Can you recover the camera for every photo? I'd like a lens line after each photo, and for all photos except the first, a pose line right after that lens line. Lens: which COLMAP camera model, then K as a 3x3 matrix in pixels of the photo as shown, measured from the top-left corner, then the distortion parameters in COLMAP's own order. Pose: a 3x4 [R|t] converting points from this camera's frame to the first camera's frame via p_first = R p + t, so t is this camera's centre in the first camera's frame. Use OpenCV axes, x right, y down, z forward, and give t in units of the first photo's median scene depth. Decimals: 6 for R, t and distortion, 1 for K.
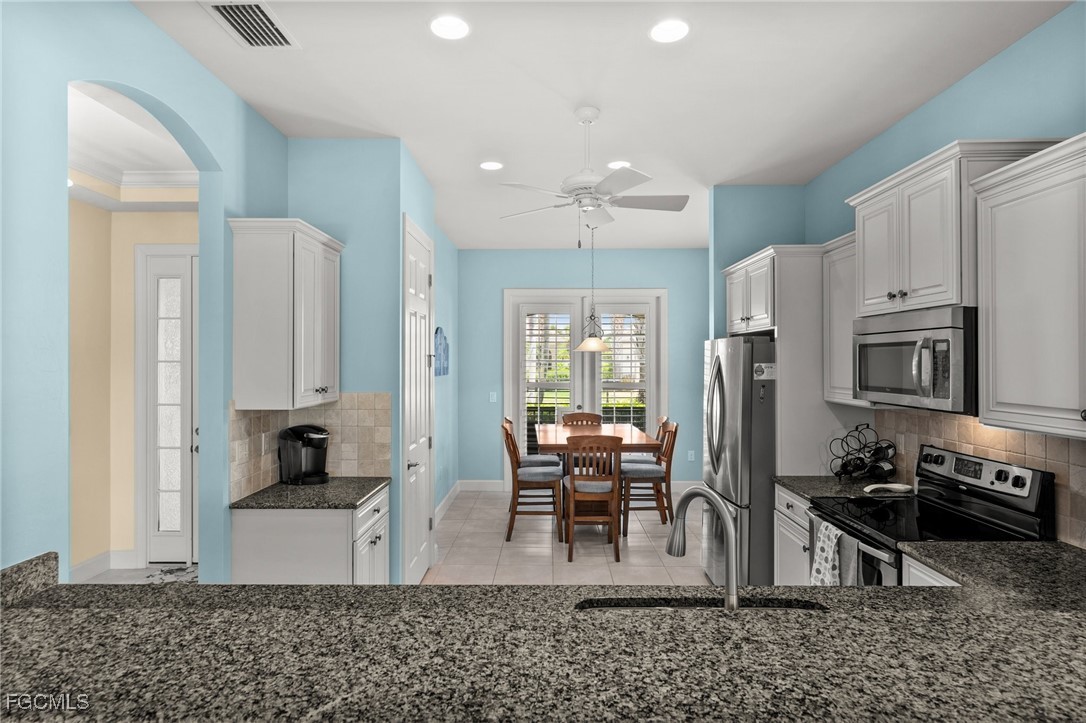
lens RADIAL K [[584.8, 0, 543.2], [0, 584.8, 357.5], [0, 0, 1]] dist [0.000631, 0.000258]
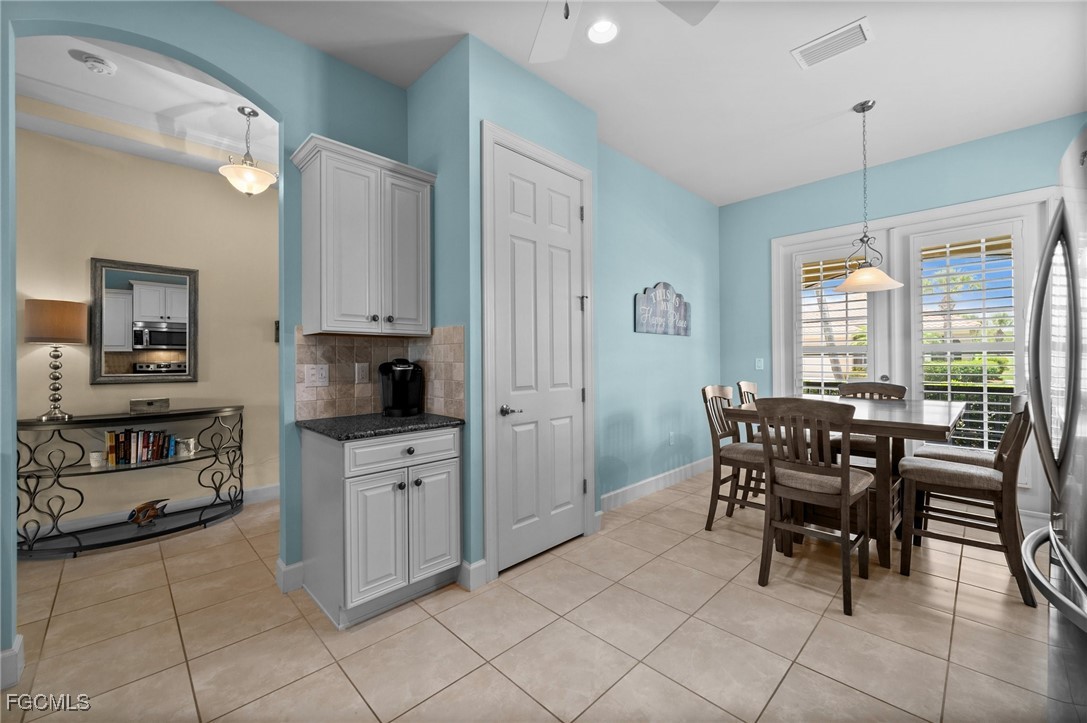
lens RADIAL K [[434.5, 0, 542.7], [0, 434.5, 358.0], [0, 0, 1]] dist [0.002024, 0.000186]
pose [[0.708740, -0.004162, -0.705457, 0.316110], [0.008098, 0.999965, 0.002237, 0.119632], [0.705423, -0.007298, 0.708749, 0.665472]]
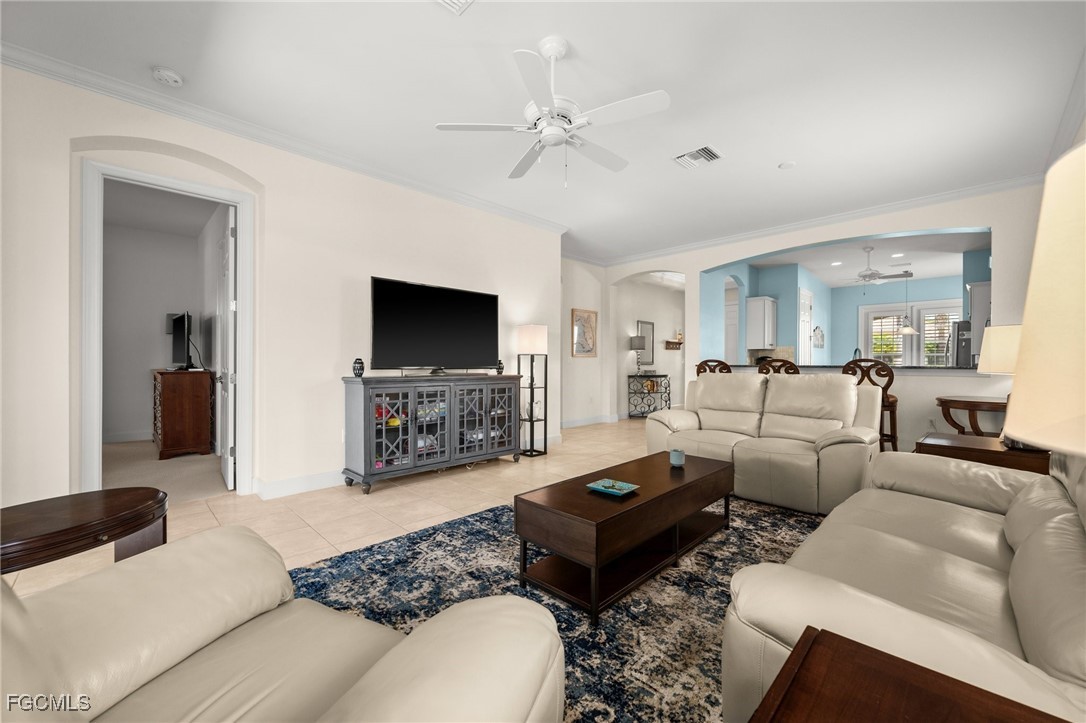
lens RADIAL K [[434.1, 0, 542.2], [0, 434.1, 358.0], [0, 0, 1]] dist [0.002024, 0.000186]
pose [[0.711169, -0.000034, -0.703021, 0.439391], [-0.002011, 0.999996, -0.002082, 0.137320], [0.703018, 0.002894, 0.711166, -1.697995]]
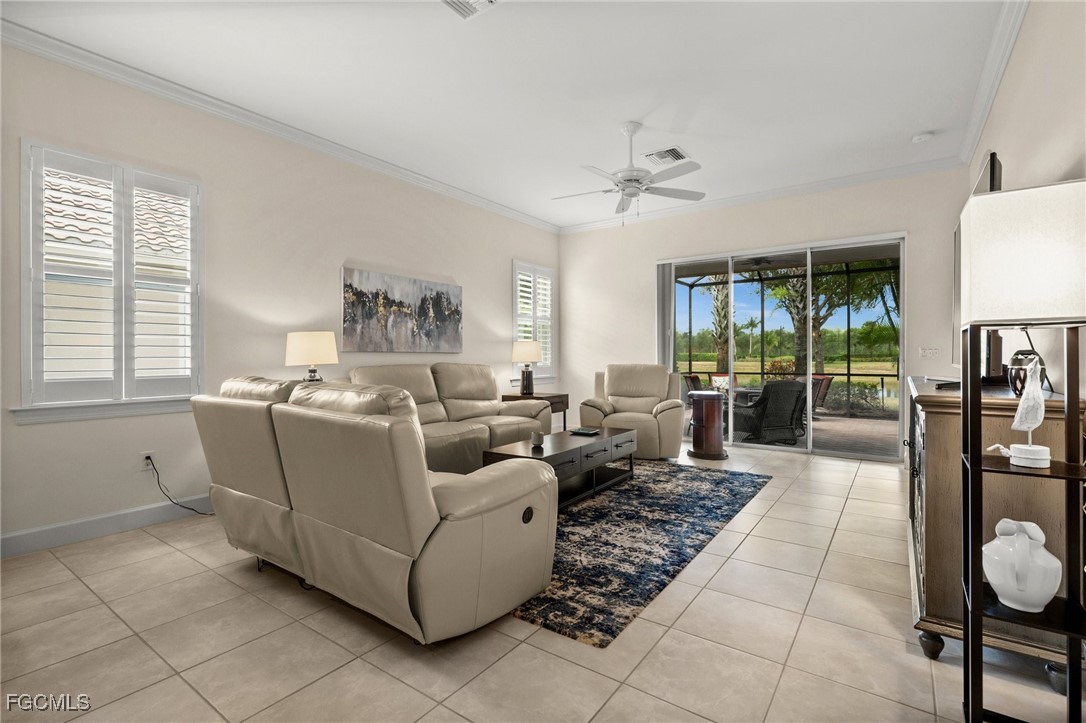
lens RADIAL K [[499.8, 0, 542.2], [0, 499.8, 357.3], [0, 0, 1]] dist [-0.004690, -0.000418]
pose [[-0.819688, 0.001113, 0.572808, -0.630986], [0.000725, 0.999999, -0.000904, 0.151635], [-0.572809, -0.000326, -0.819689, 0.014539]]
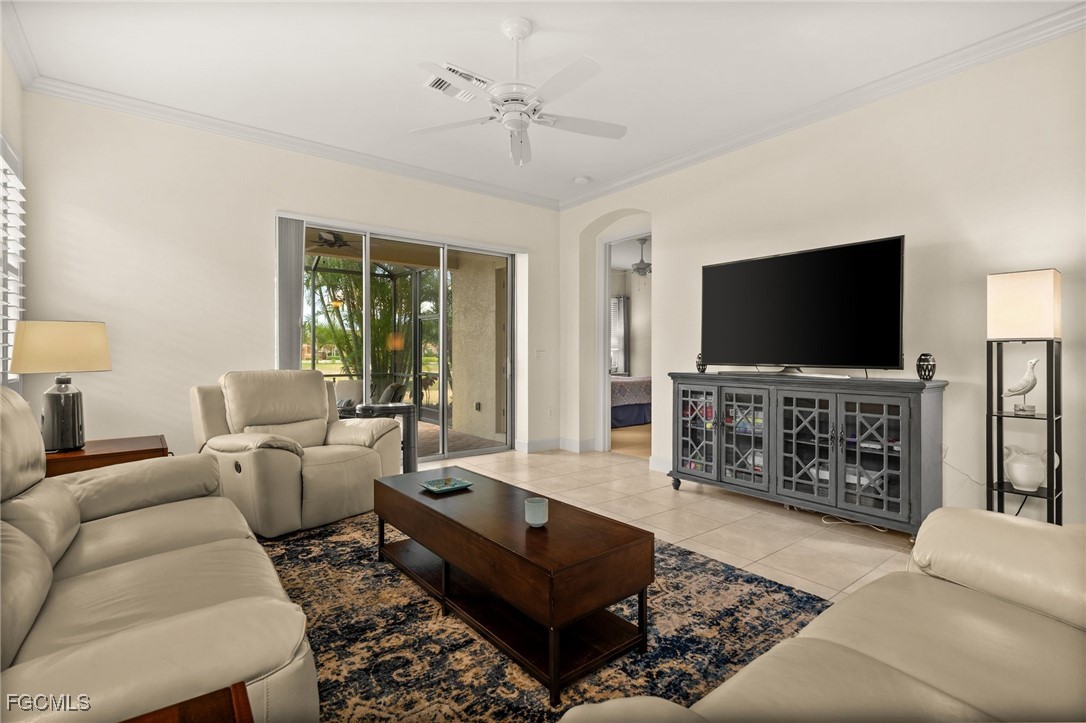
lens RADIAL K [[499.8, 0, 542.2], [0, 499.8, 357.3], [0, 0, 1]] dist [-0.004690, -0.000418]
pose [[-0.782247, 0.002408, -0.622964, 0.396821], [0.002065, 0.999997, 0.001273, 0.145171], [0.622966, -0.000291, -0.782249, -0.426253]]
